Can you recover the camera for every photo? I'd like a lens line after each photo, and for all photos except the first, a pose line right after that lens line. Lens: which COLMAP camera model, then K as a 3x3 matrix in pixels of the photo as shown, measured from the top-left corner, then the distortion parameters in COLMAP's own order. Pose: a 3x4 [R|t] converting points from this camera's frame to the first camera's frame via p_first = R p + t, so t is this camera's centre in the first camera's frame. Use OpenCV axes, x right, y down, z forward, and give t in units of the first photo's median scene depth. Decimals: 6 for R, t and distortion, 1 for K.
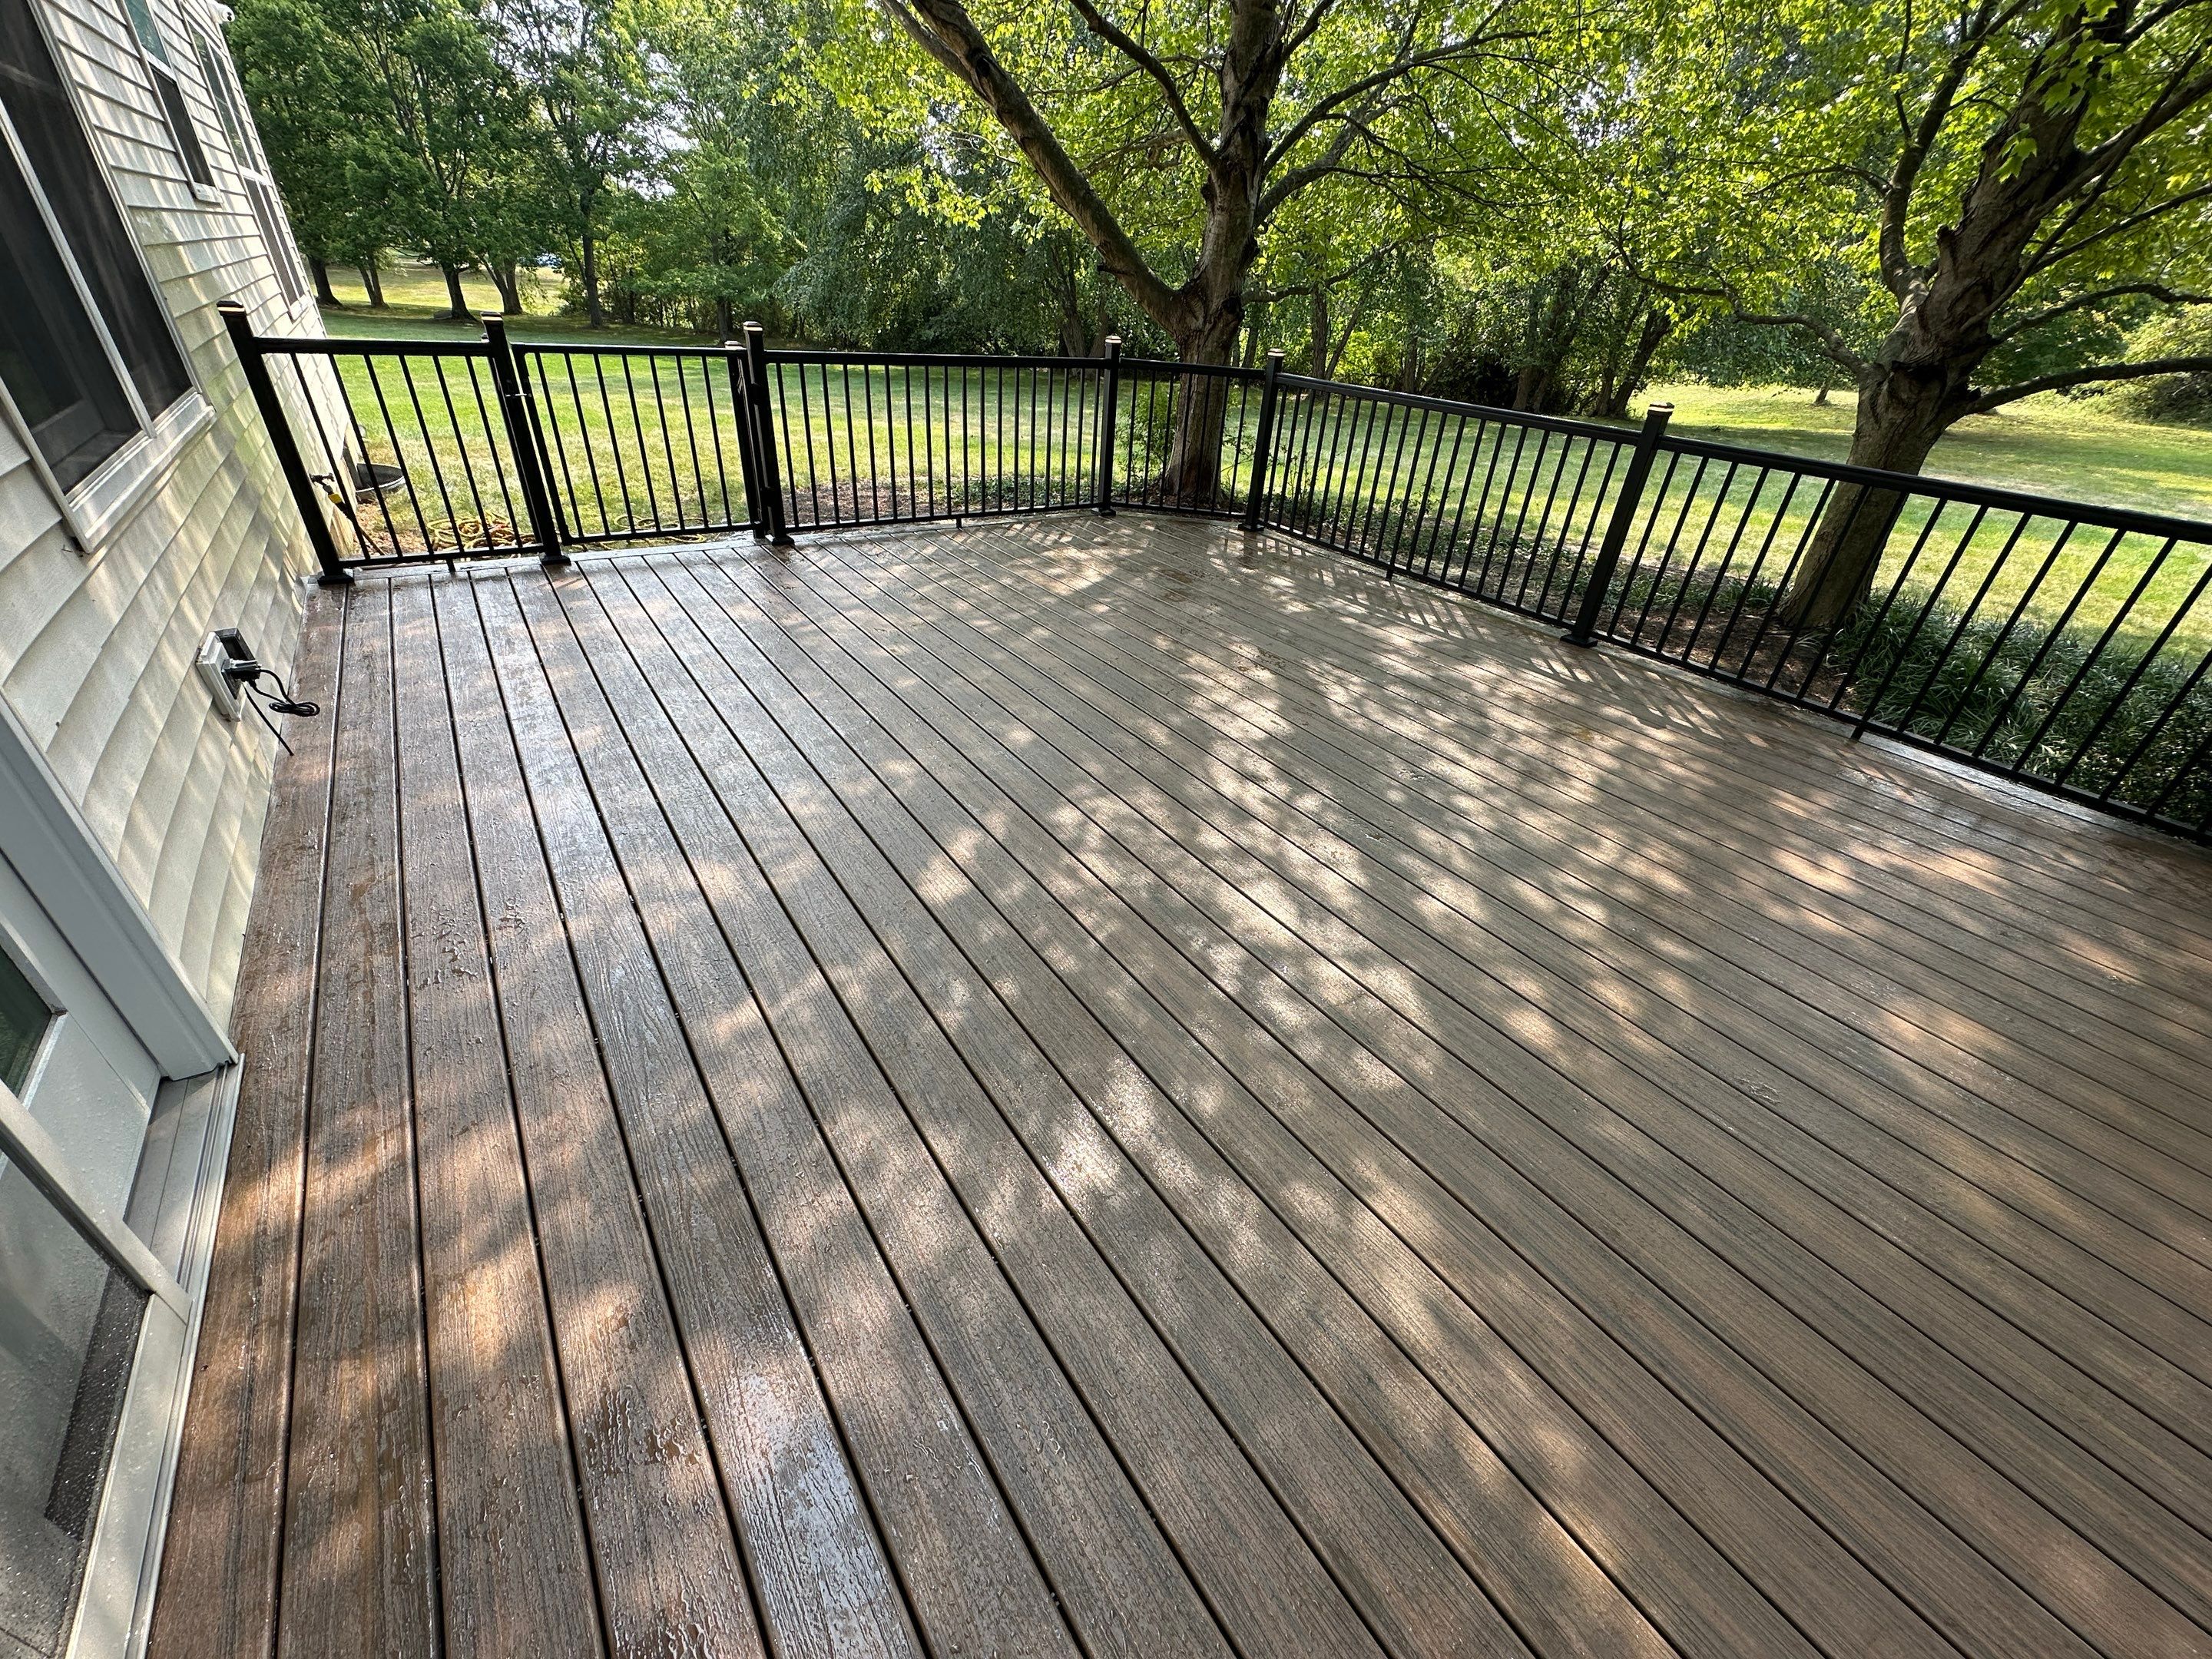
lens RADIAL K [[879.7, 0, 1109.3], [0, 879.7, 827.4], [0, 0, 1]] dist [-0.006112, 0.001371]
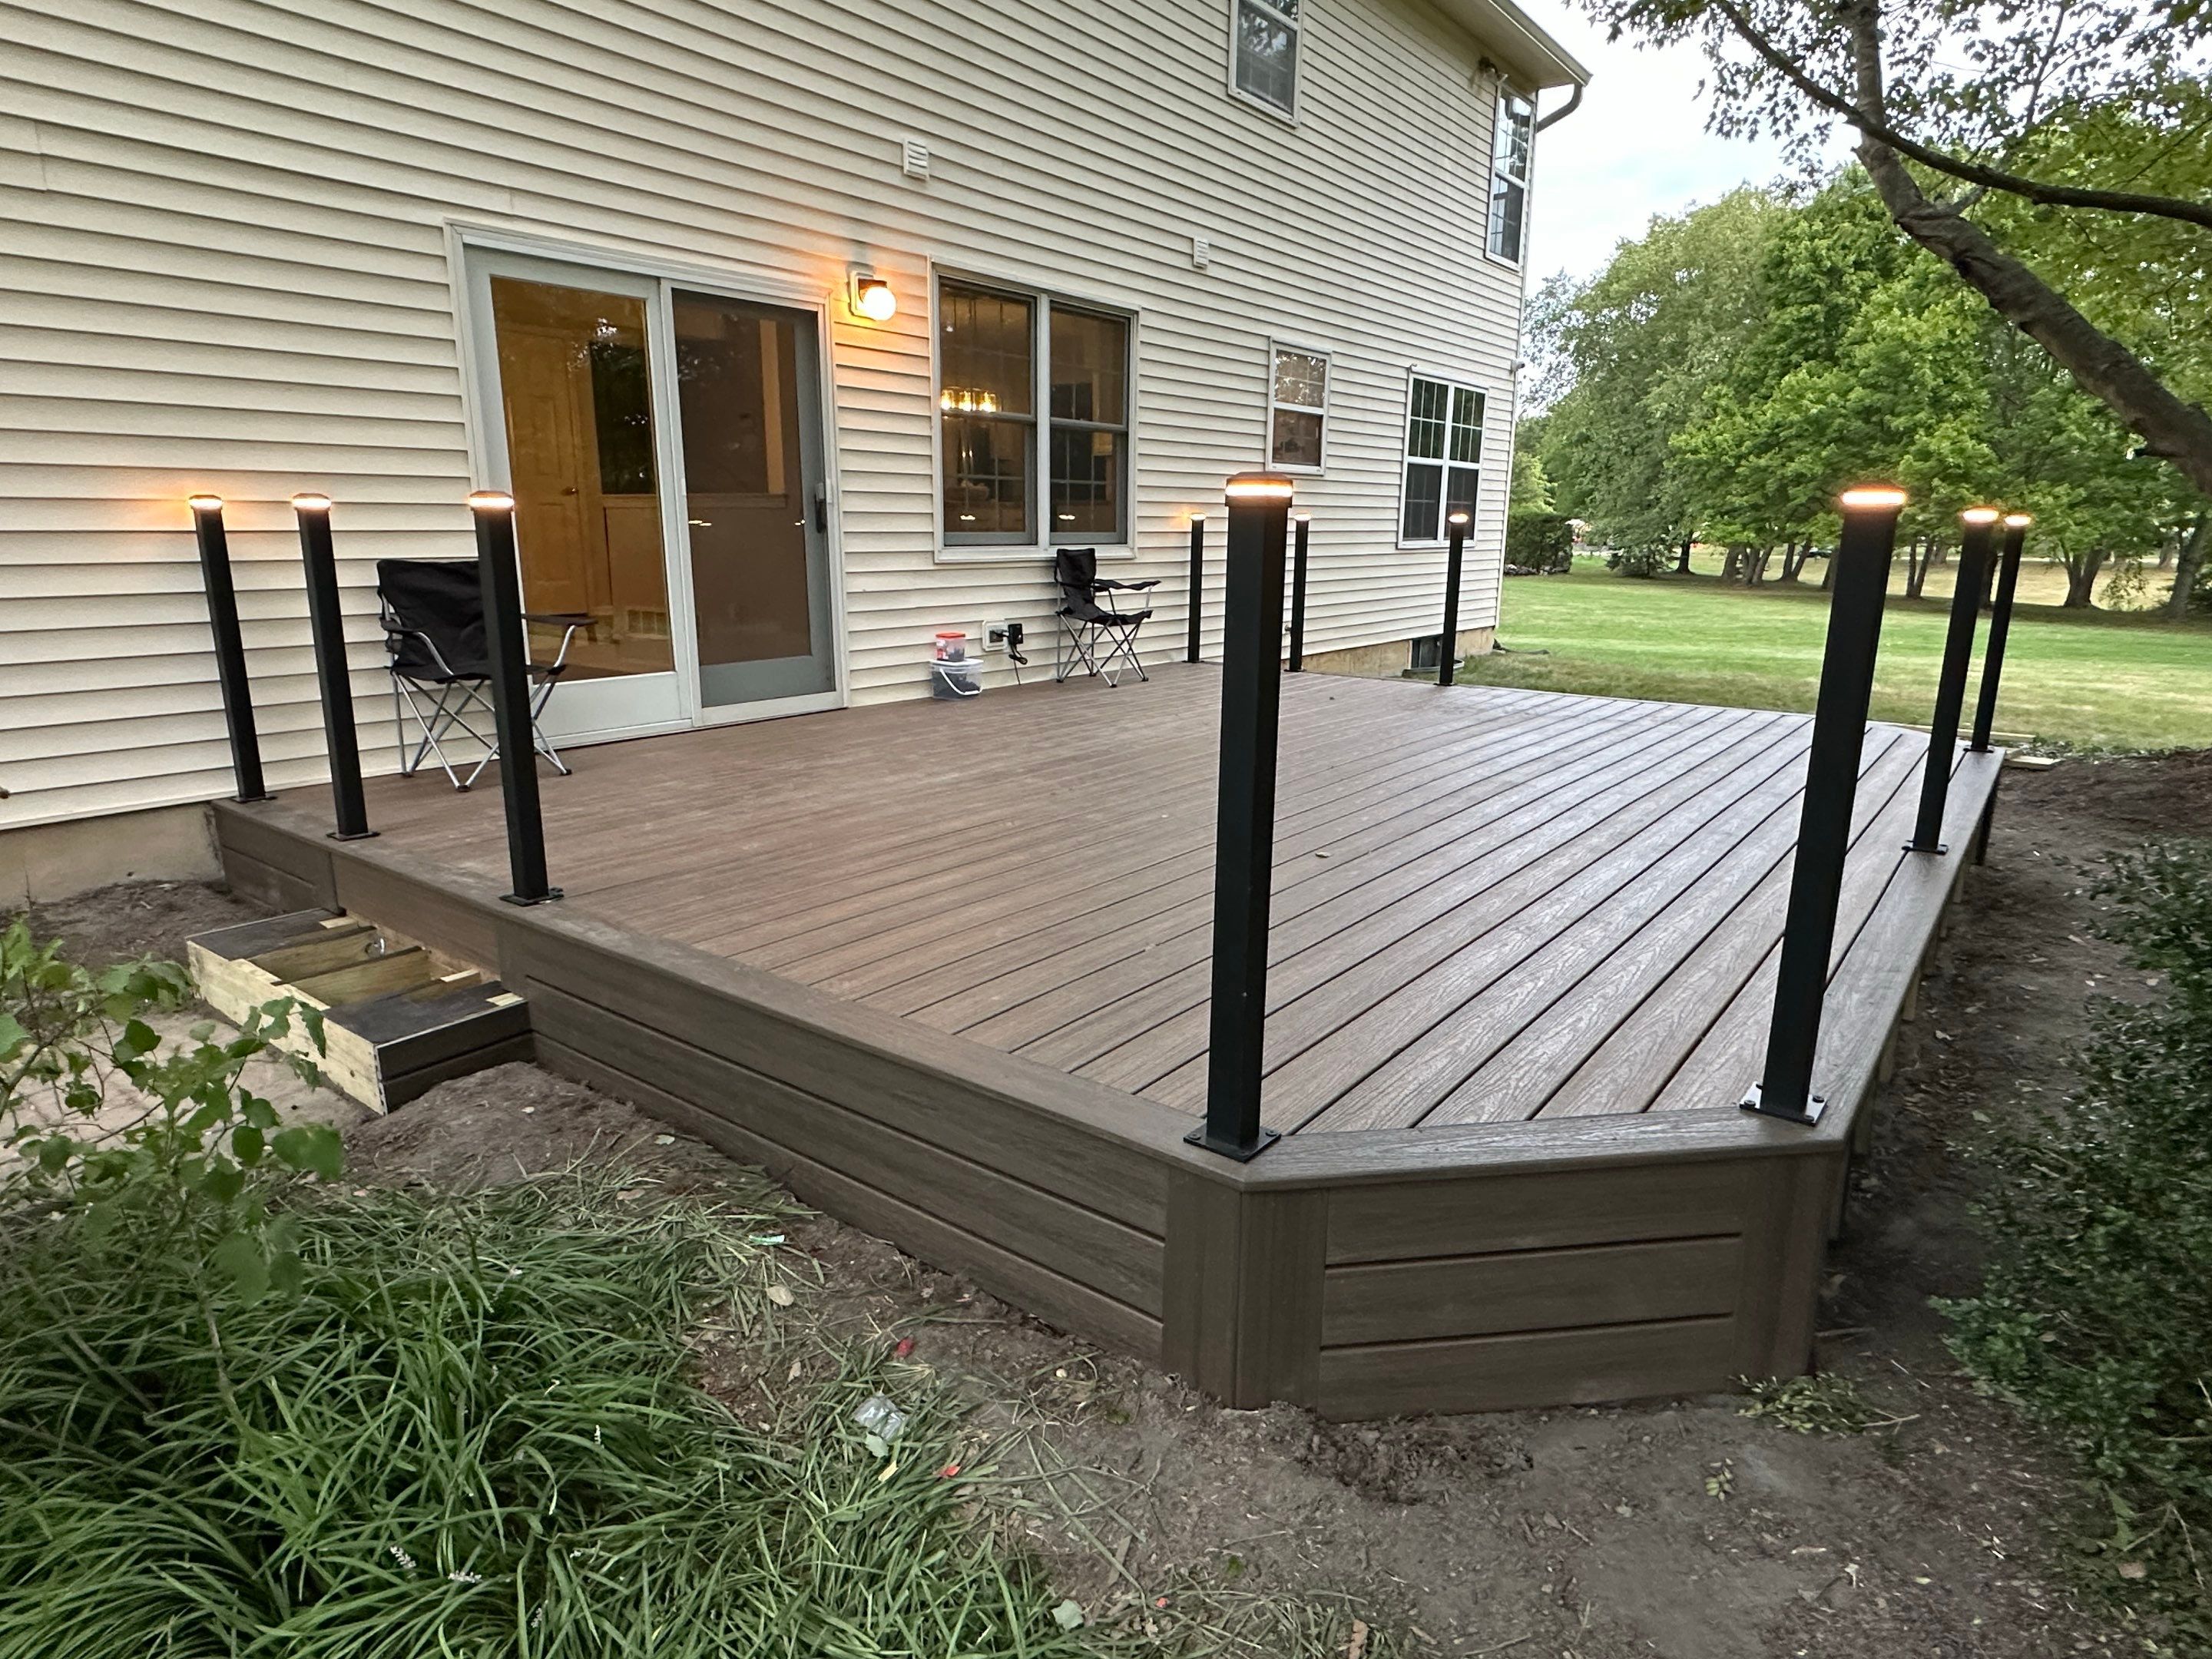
lens RADIAL K [[1253.4, 0, 1095.2], [0, 1253.4, 838.5], [0, 0, 1]] dist [-0.014724, 0.009157]
pose [[0.294933, 0.171284, -0.940041, 0.536315], [-0.492415, 0.870351, 0.004093, 0.037057], [0.818866, 0.461683, 0.341038, 0.074188]]
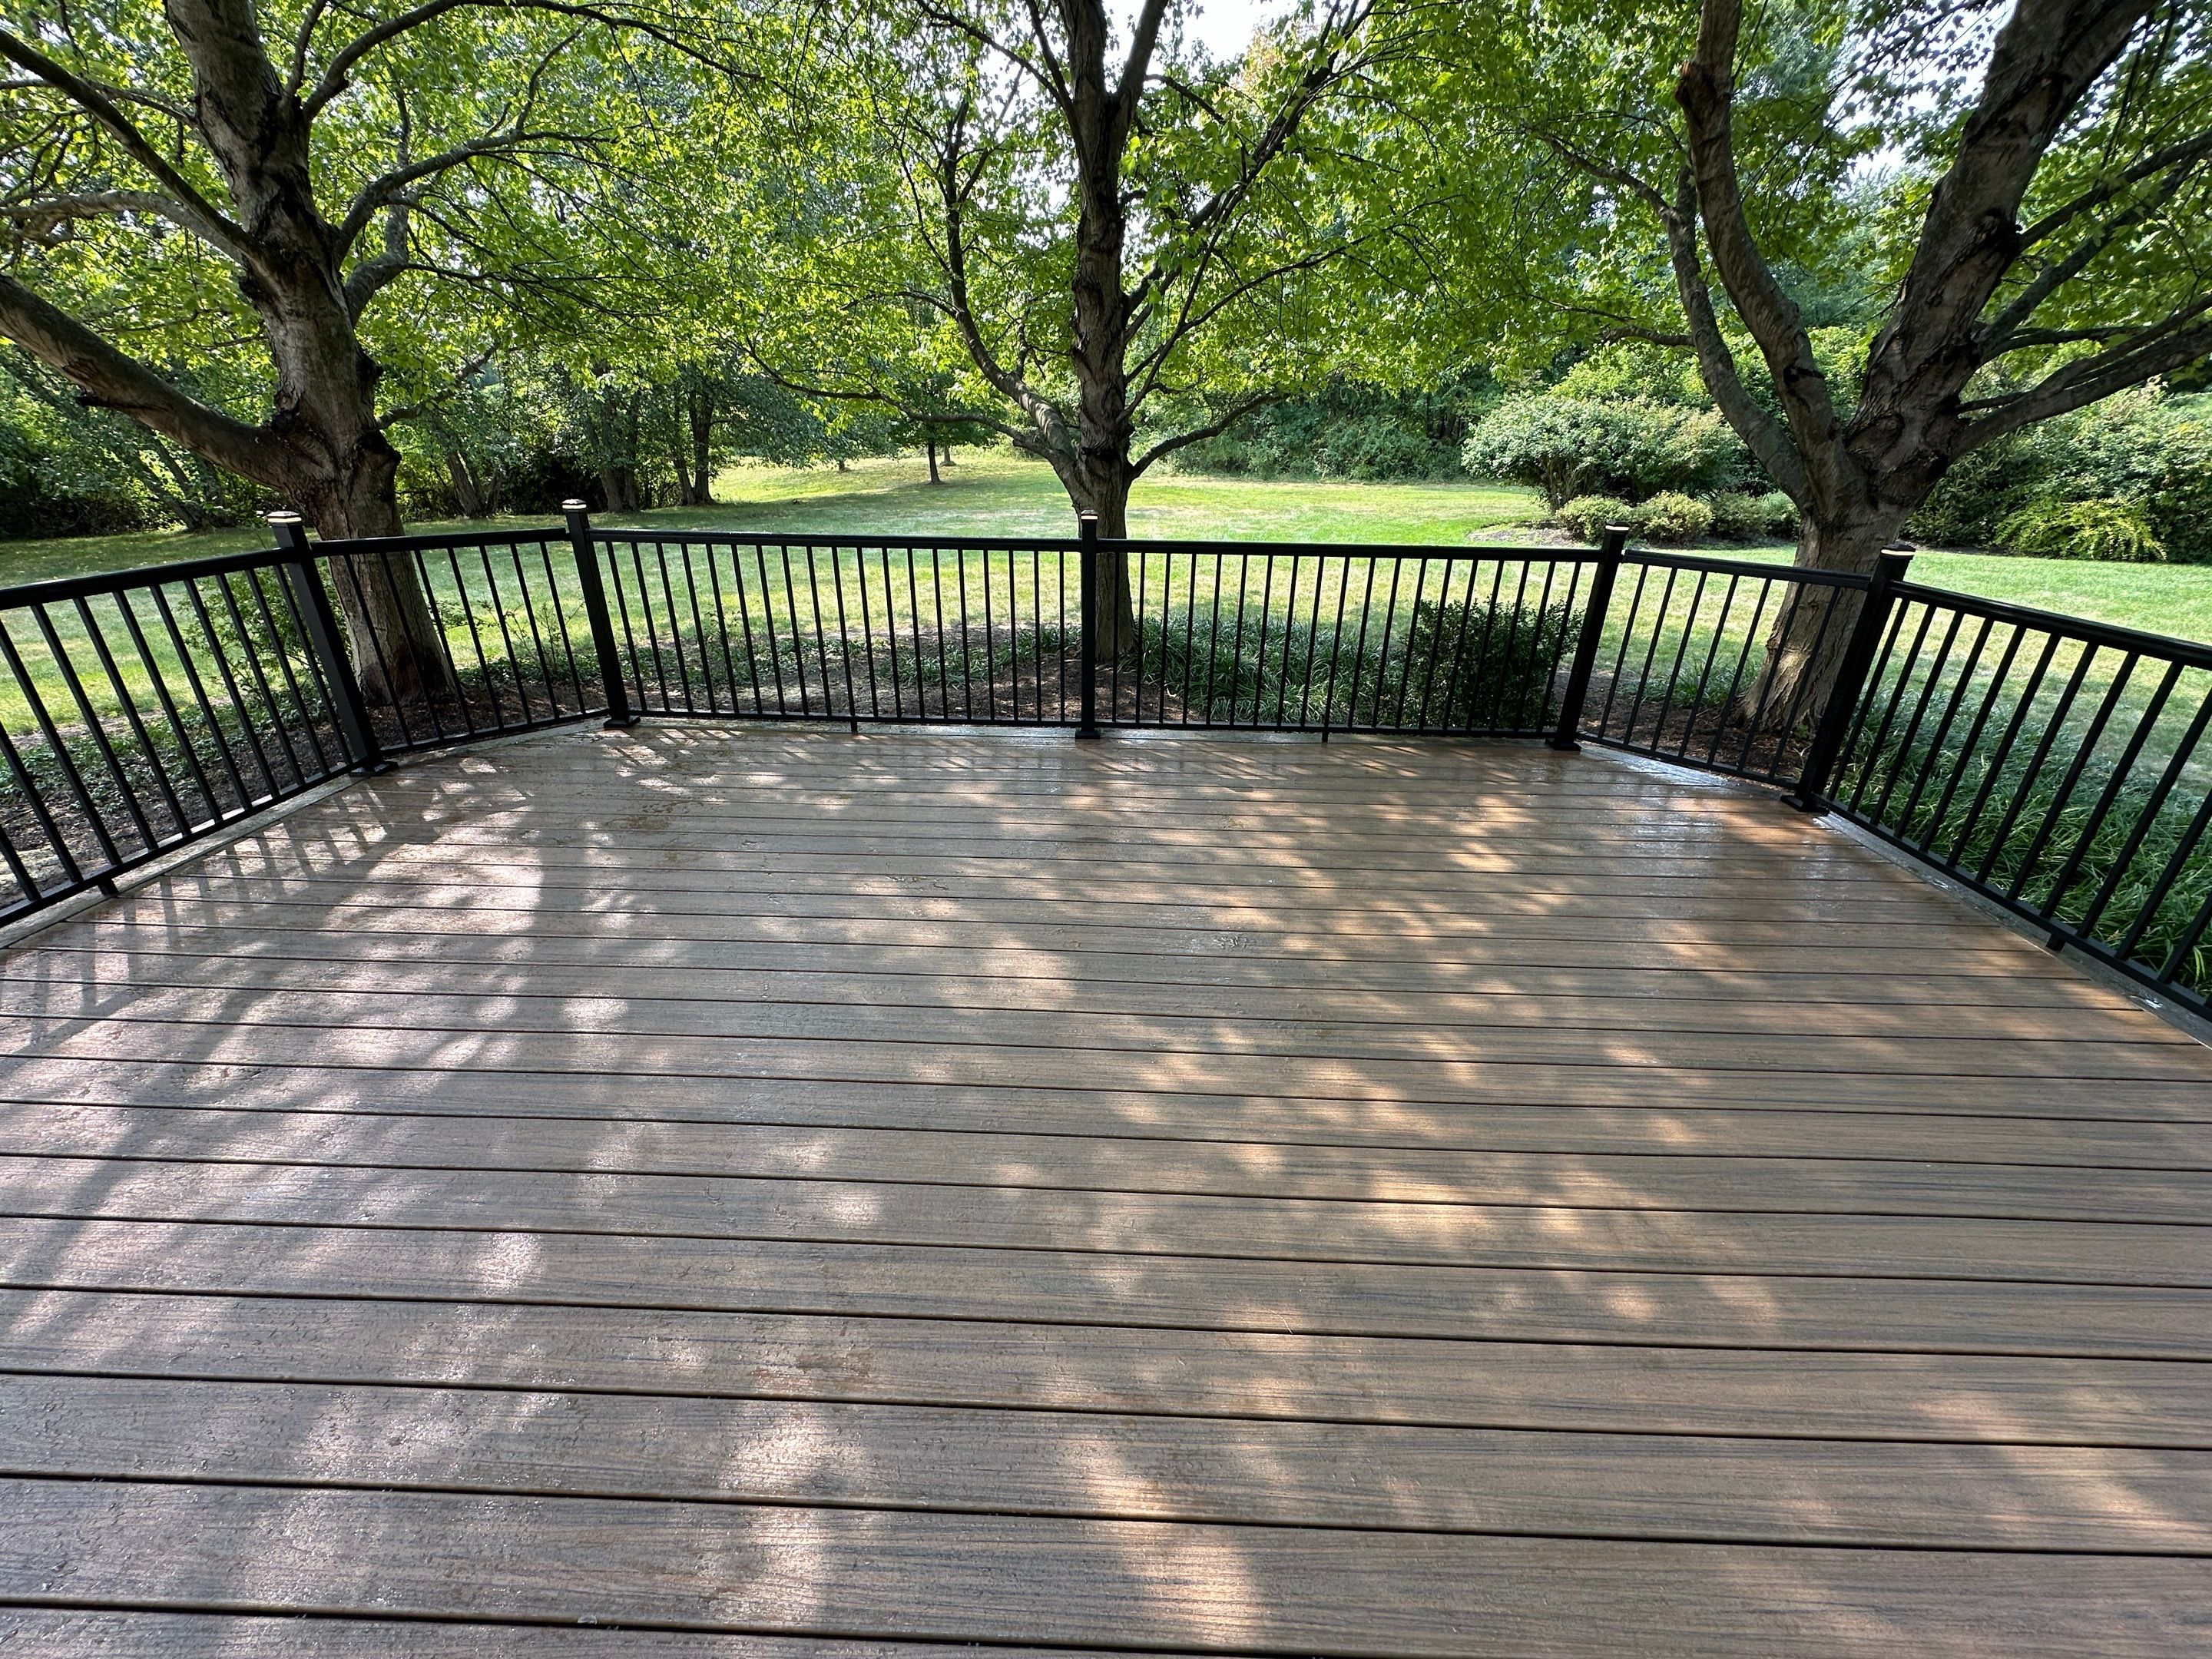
lens RADIAL K [[879.7, 0, 1105.7], [0, 879.7, 831.0], [0, 0, 1]] dist [-0.006112, 0.001371]
pose [[0.591722, -0.387866, 0.706700, -0.095940], [0.443057, 0.888844, 0.116862, -0.096322], [-0.673473, 0.243958, 0.697795, 0.129060]]
